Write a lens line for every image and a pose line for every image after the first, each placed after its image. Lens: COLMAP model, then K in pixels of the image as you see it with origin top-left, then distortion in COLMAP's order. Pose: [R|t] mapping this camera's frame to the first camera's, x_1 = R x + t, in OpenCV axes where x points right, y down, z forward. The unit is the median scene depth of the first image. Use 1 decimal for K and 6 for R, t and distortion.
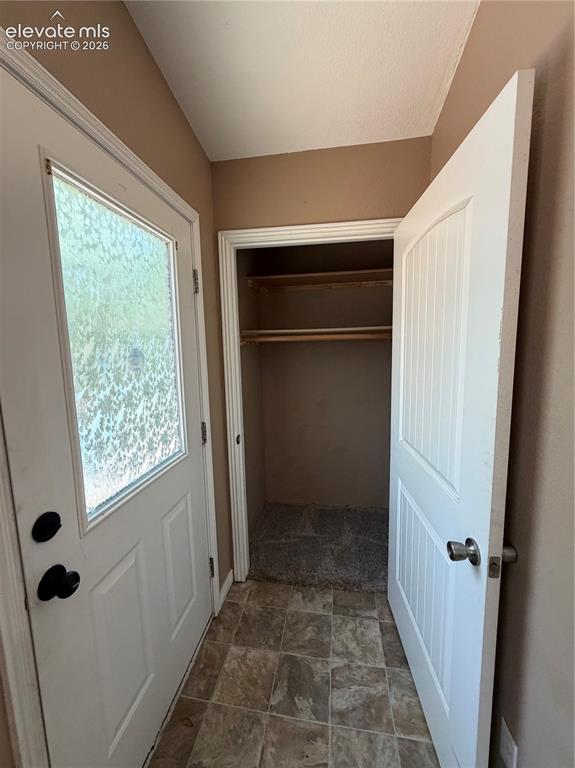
lens RADIAL K [[306.9, 0, 287.5], [0, 306.9, 384.0], [0, 0, 1]] dist [0.000878, 0.000076]
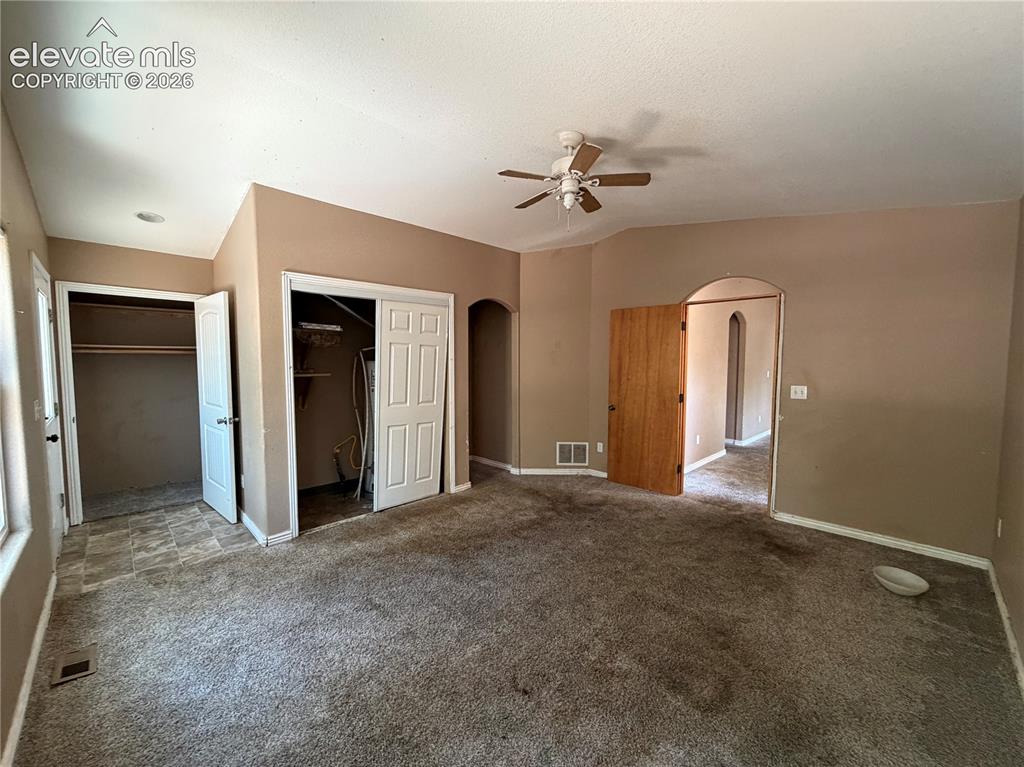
lens RADIAL K [[409.3, 0, 509.3], [0, 409.3, 384.5], [0, 0, 1]] dist [0.000878, 0.000076]
pose [[0.596406, -0.029891, 0.802126, -0.594049], [0.080279, 0.996517, -0.022555, 0.278526], [-0.798658, 0.077845, 0.596729, -2.232058]]
